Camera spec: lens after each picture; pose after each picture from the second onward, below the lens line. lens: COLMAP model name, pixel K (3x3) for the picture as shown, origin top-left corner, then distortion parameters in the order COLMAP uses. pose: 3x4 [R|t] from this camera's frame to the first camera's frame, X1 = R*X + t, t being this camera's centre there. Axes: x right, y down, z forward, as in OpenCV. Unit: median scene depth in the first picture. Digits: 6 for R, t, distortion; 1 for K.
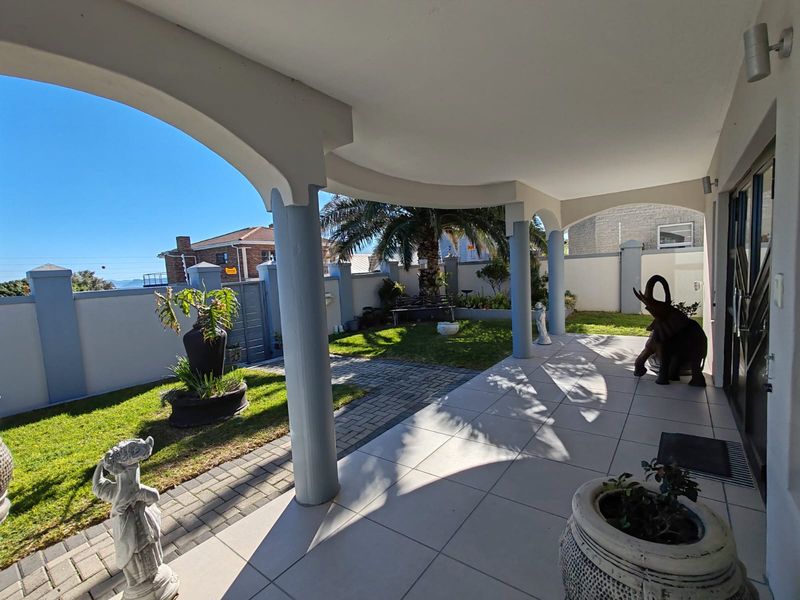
lens RADIAL K [[356.1, 0, 402.0], [0, 356.1, 302.1], [0, 0, 1]] dist [-0.004344, 0.000475]
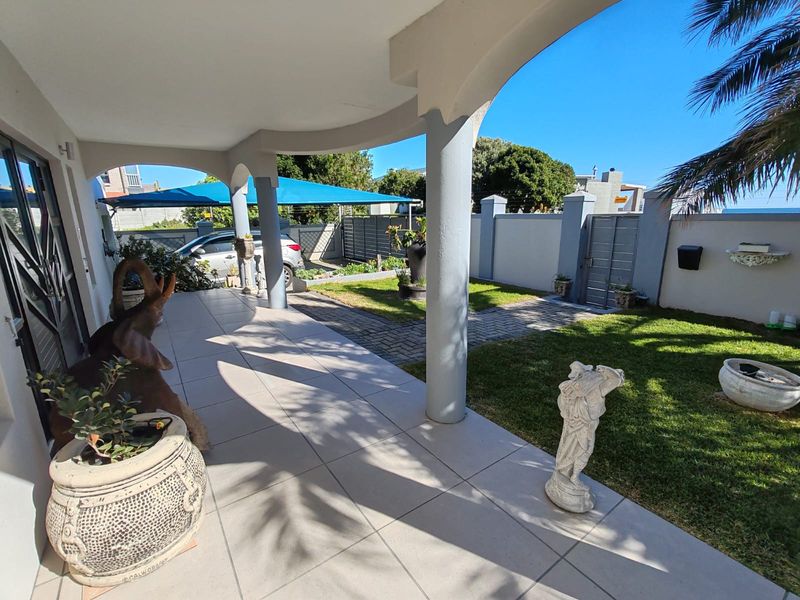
lens RADIAL K [[356.1, 0, 399.3], [0, 356.1, 299.1], [0, 0, 1]] dist [-0.004344, 0.000475]
pose [[-0.295624, 0.293953, -0.908954, 0.938969], [-0.052385, 0.945062, 0.322668, -0.199711], [0.953867, 0.143004, -0.263984, 1.269002]]
